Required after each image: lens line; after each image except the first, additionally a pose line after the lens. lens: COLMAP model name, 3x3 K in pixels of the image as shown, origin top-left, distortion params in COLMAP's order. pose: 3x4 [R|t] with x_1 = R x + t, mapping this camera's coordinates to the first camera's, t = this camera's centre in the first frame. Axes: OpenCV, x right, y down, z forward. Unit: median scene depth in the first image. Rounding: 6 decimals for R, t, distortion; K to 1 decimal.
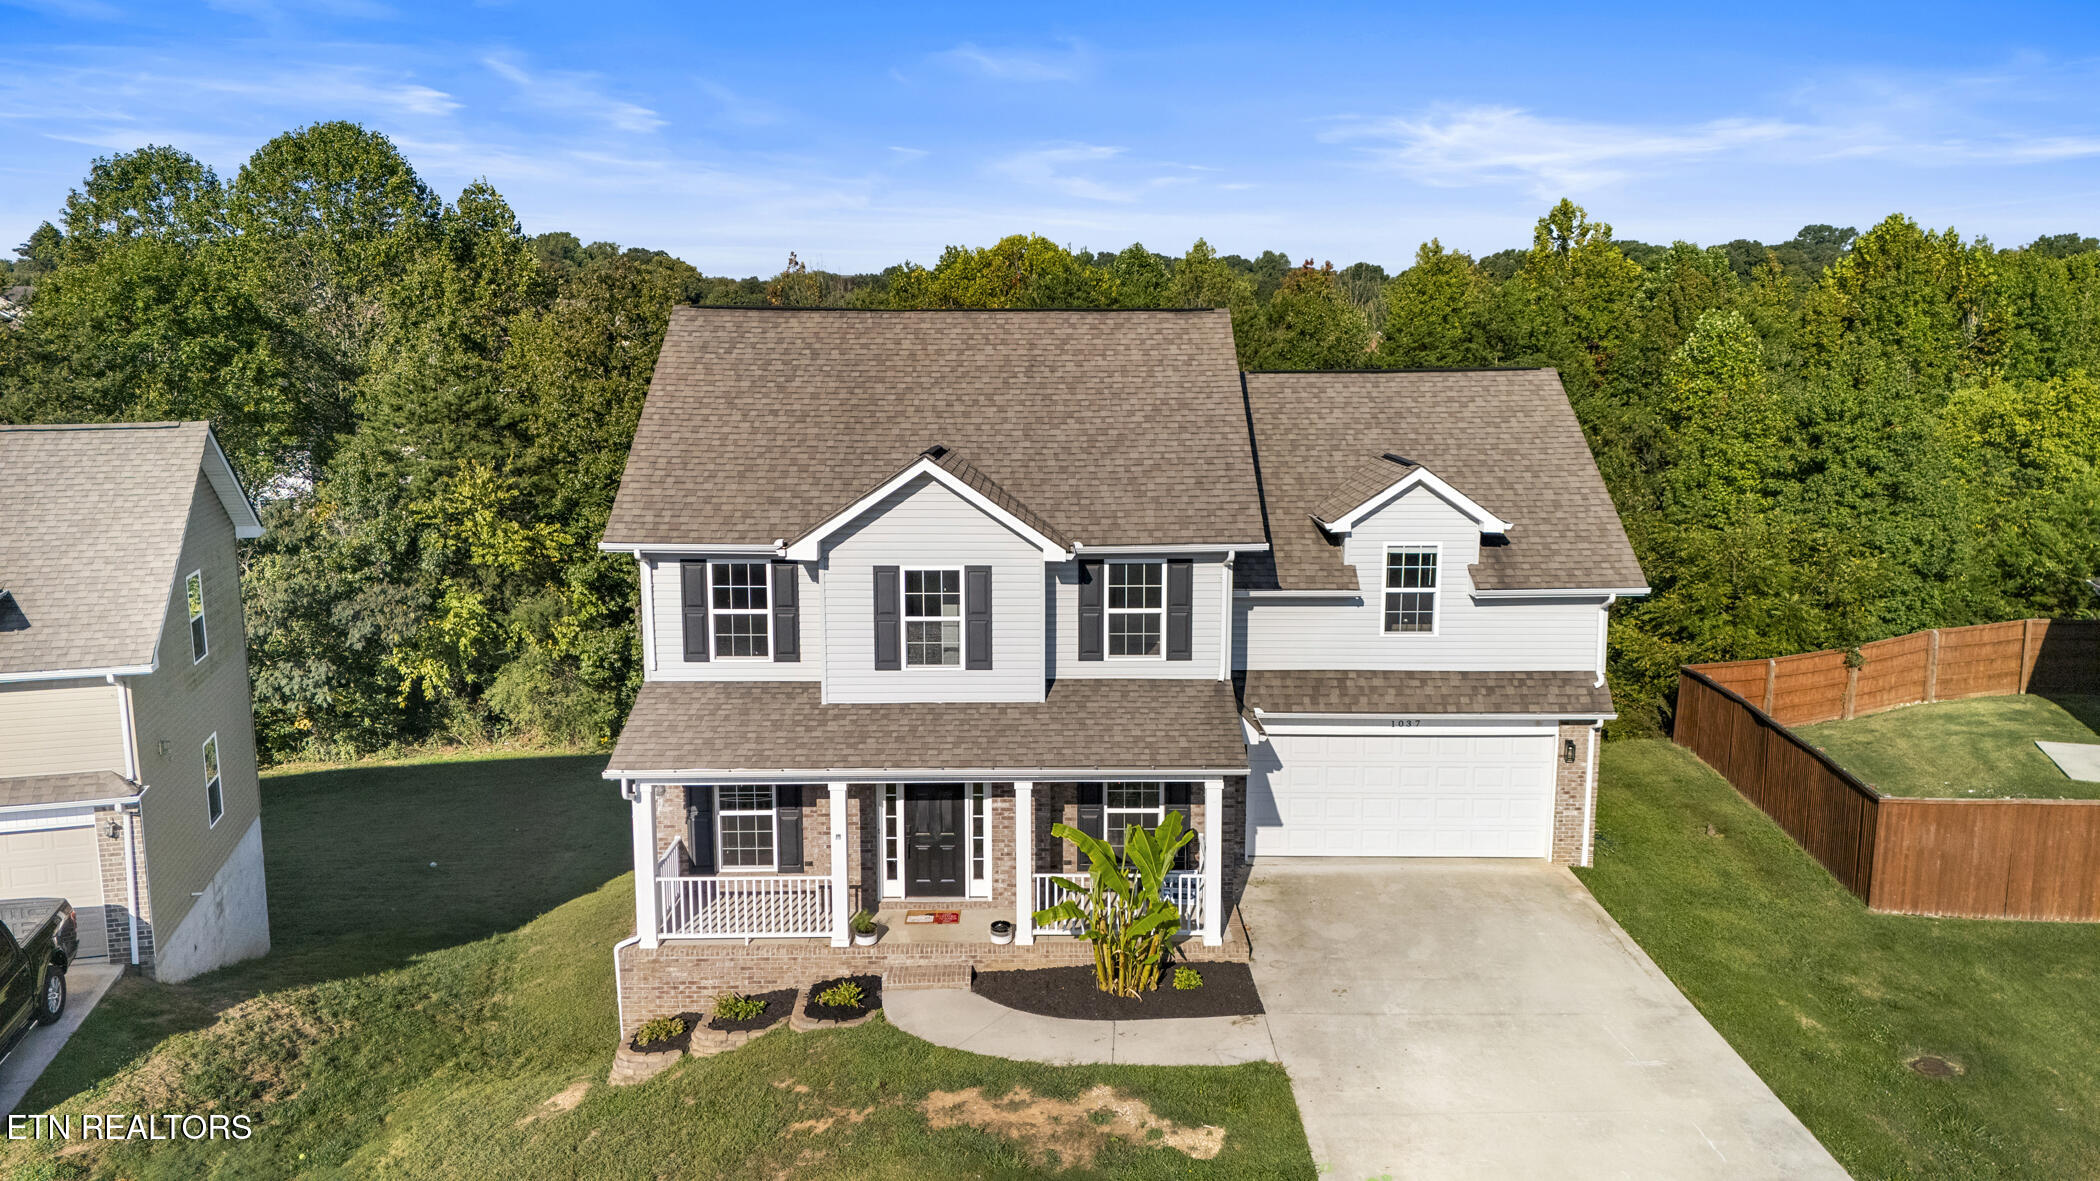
lens RADIAL K [[1541.6, 0, 1050.0], [0, 1541.6, 590.5], [0, 0, 1]] dist [0.044071, -0.007882]
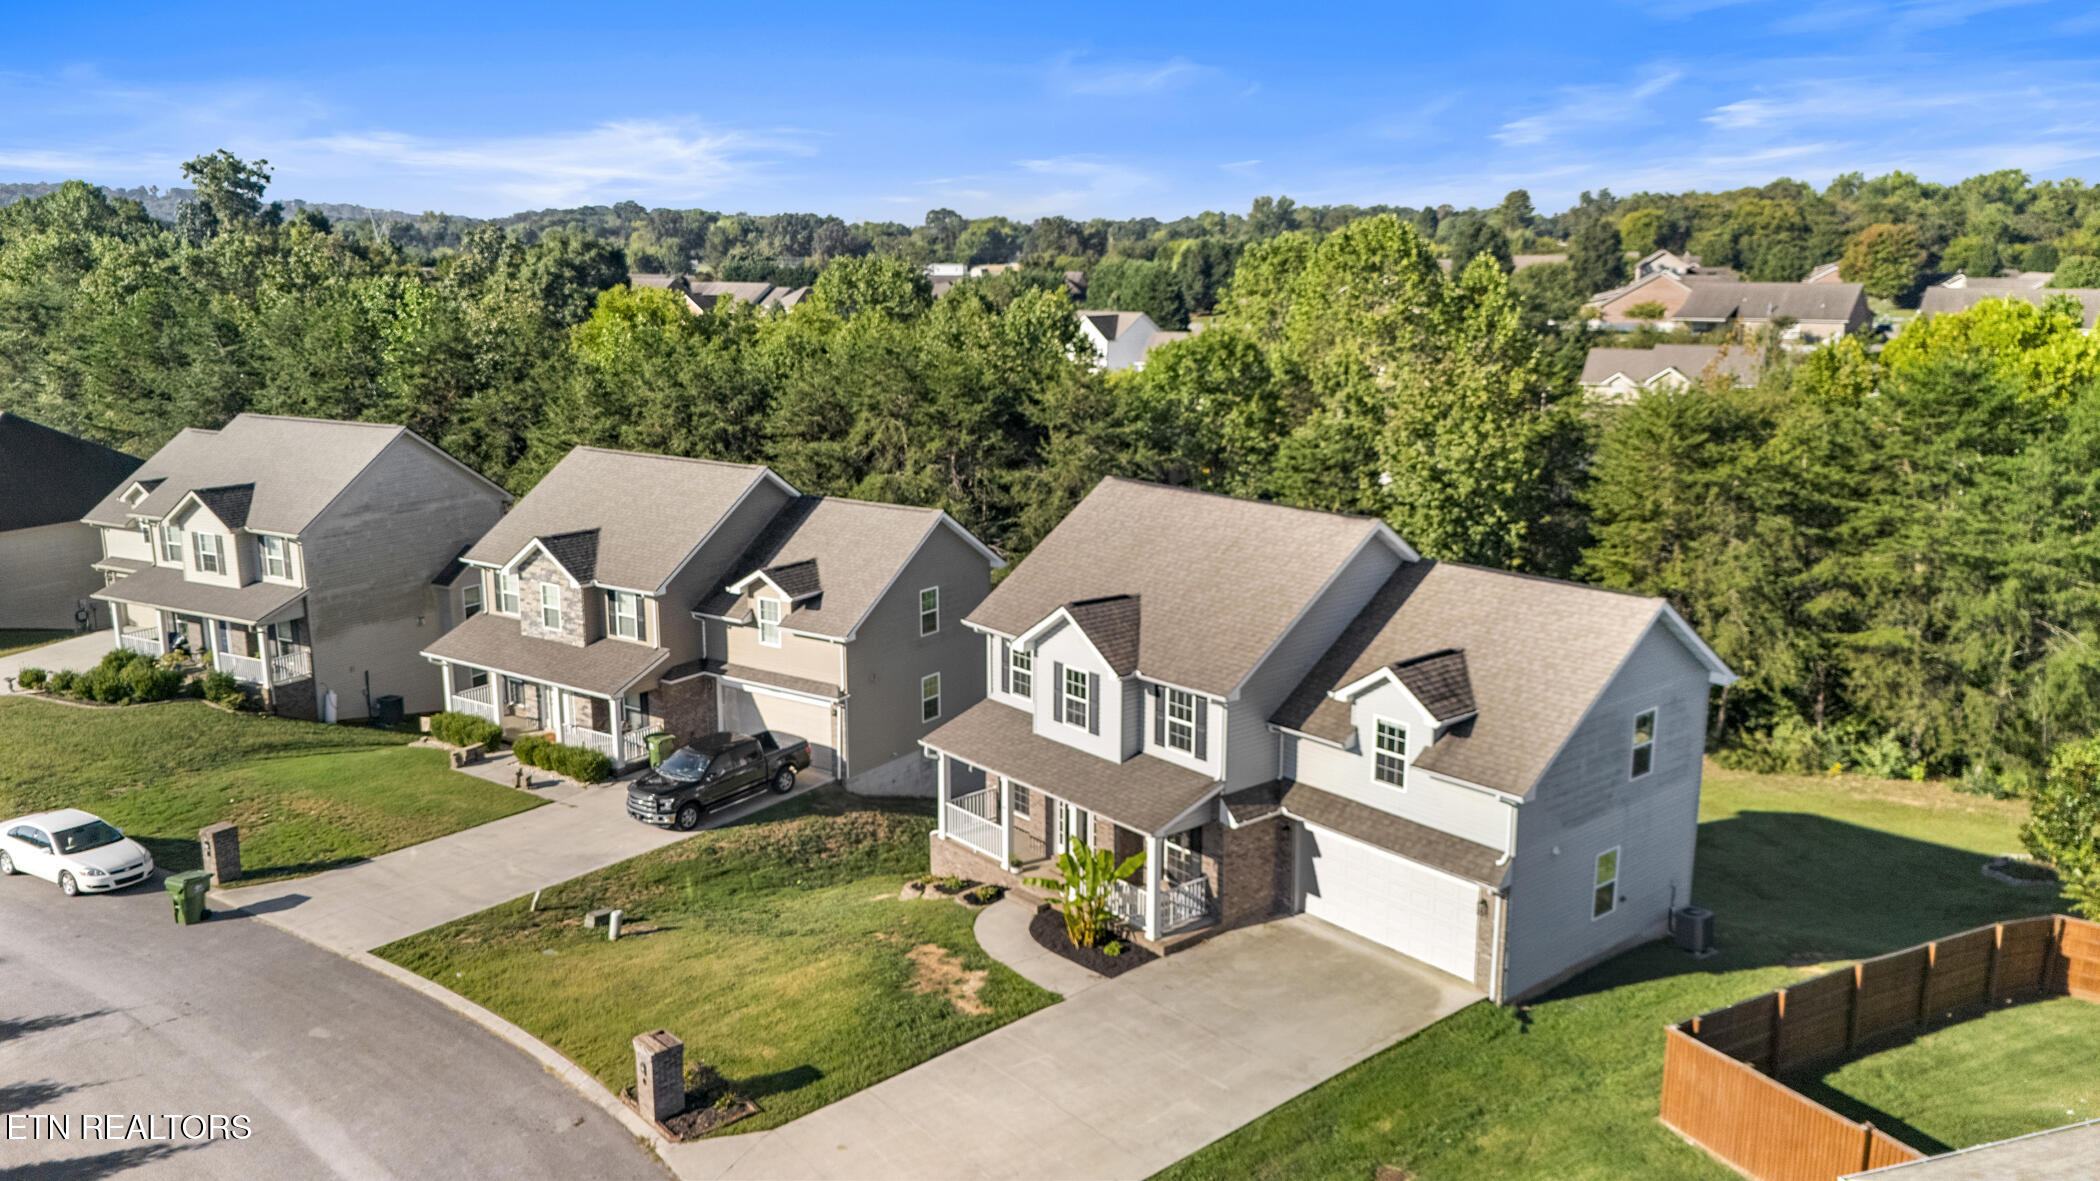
lens RADIAL K [[1541.6, 0, 1050.0], [0, 1541.6, 590.5], [0, 0, 1]] dist [0.044071, -0.007882]
pose [[0.635987, 0.162790, -0.754334, 1.126087], [-0.128842, 0.986176, 0.104196, -0.263067], [0.760868, 0.030922, 0.648170, -0.112517]]
